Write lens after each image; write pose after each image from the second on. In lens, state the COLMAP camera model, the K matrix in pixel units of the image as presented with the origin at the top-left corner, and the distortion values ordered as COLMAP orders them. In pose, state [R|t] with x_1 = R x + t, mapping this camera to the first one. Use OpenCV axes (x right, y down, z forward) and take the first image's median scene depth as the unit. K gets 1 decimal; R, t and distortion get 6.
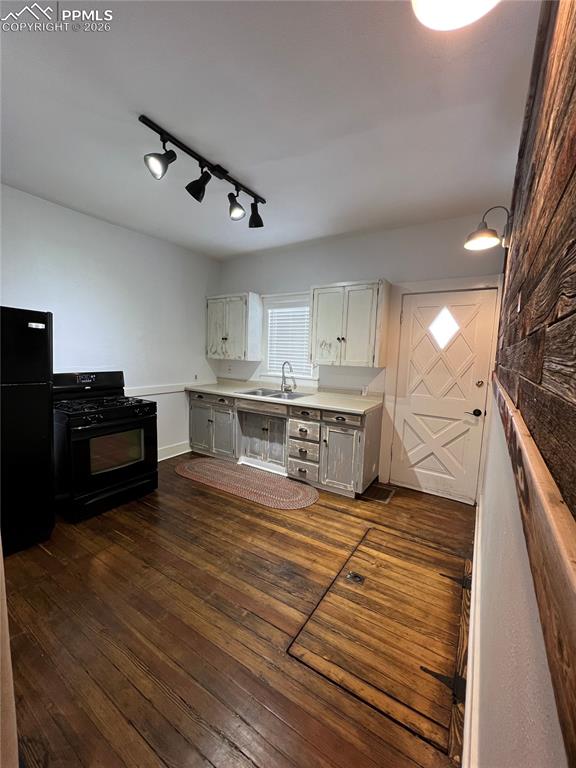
lens RADIAL K [[305.3, 0, 288.0], [0, 305.3, 384.0], [0, 0, 1]] dist [0.000837, -0.000351]
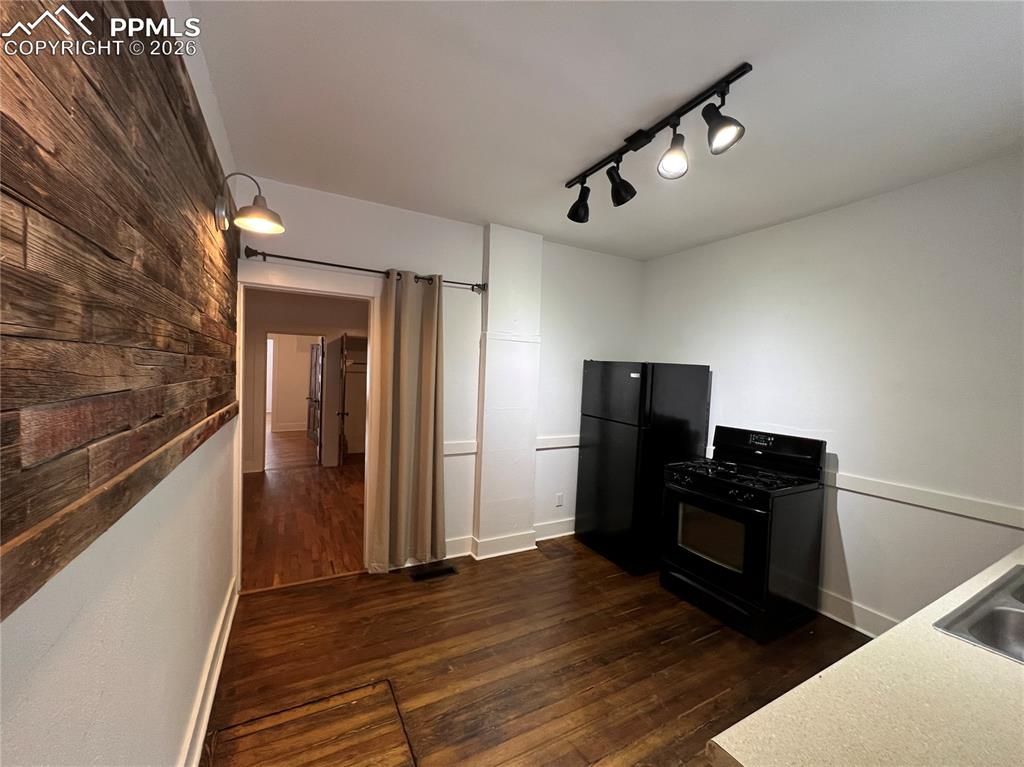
lens RADIAL K [[407.1, 0, 512.0], [0, 407.1, 383.5], [0, 0, 1]] dist [0.000837, -0.000351]
pose [[-0.477822, -0.020322, -0.878221, 0.842050], [-0.137603, 0.989123, 0.051978, -0.202118], [0.867612, 0.145682, -0.475421, 1.534989]]
